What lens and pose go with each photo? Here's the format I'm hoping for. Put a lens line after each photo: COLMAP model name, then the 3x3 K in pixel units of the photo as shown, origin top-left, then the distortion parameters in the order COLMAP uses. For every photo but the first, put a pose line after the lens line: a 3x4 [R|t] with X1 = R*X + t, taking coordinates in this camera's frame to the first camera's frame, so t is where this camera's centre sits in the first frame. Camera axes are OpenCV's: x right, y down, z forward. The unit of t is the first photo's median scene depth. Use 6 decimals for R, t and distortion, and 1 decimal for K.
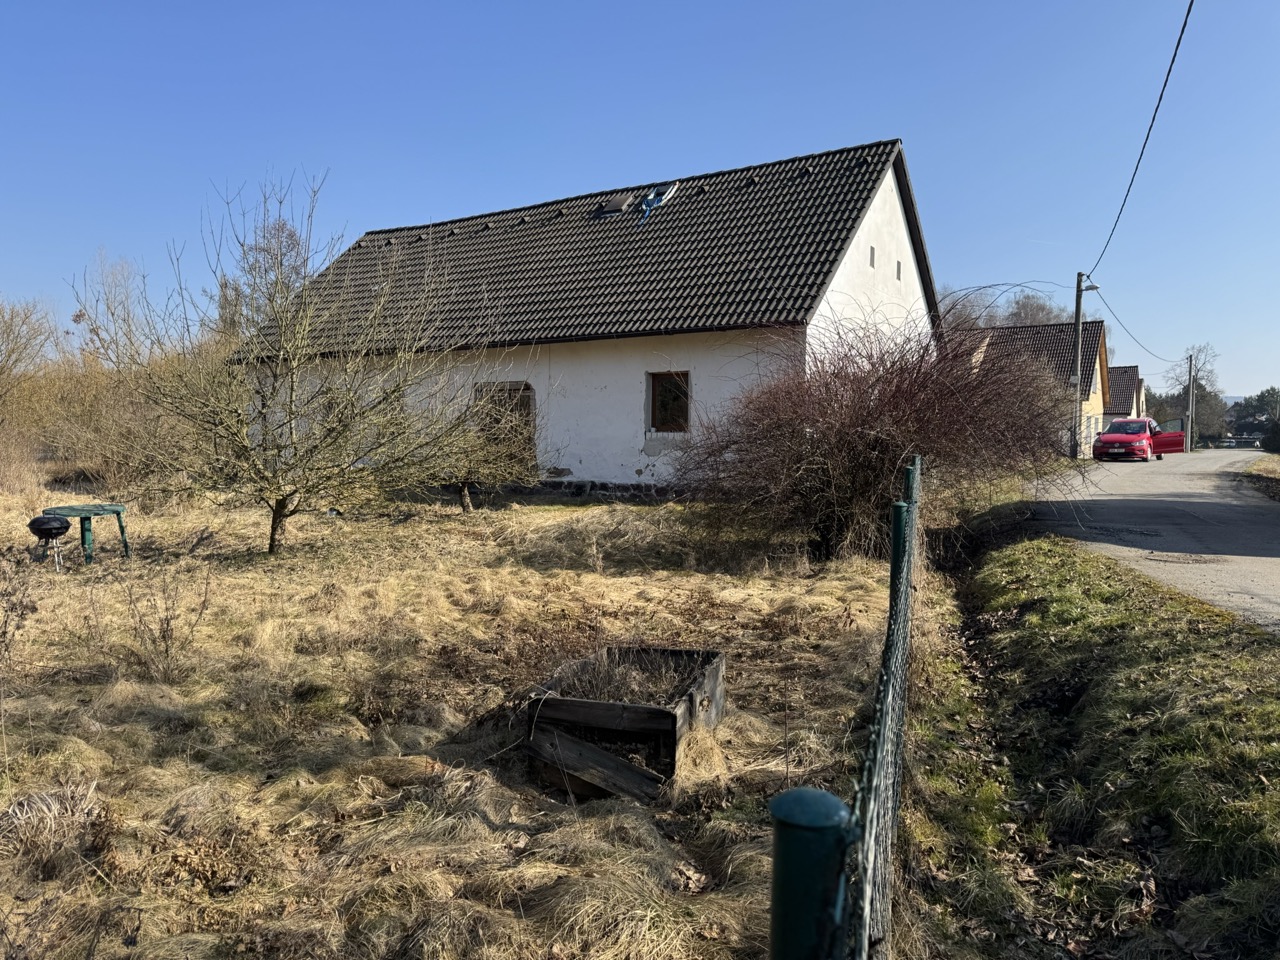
lens RADIAL K [[888.6, 0, 640.0], [0, 888.6, 480.0], [0, 0, 1]] dist [0.062876, -0.093745]
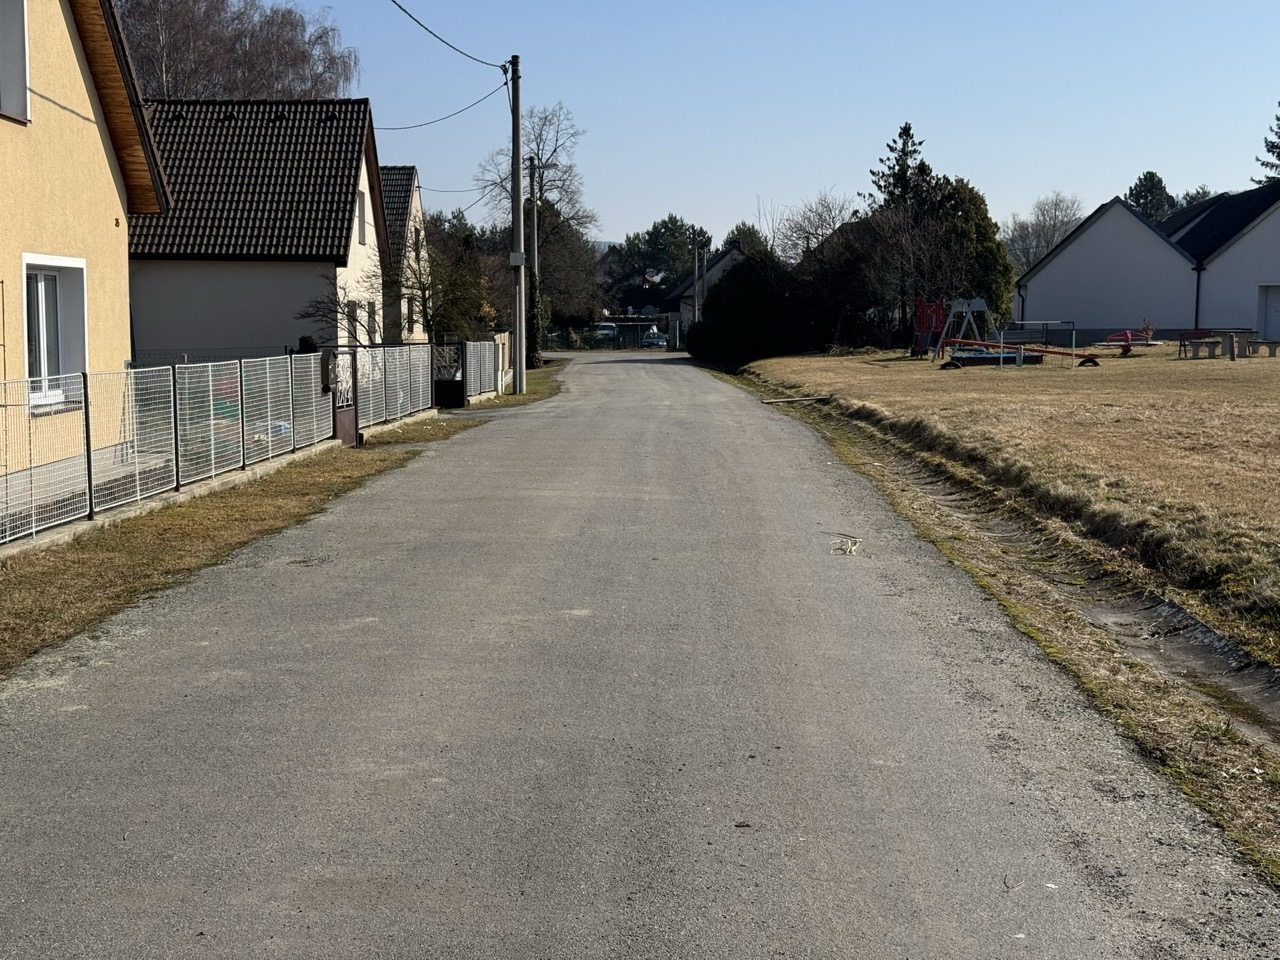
lens RADIAL K [[1792.2, 0, 640.0], [0, 1792.2, 480.0], [0, 0, 1]] dist [-0.005488, -0.003190]
pose [[0.821012, -0.074268, 0.566060, 0.119662], [0.050975, 0.997079, 0.056886, -0.014949], [-0.568631, -0.017849, 0.822399, 0.193111]]
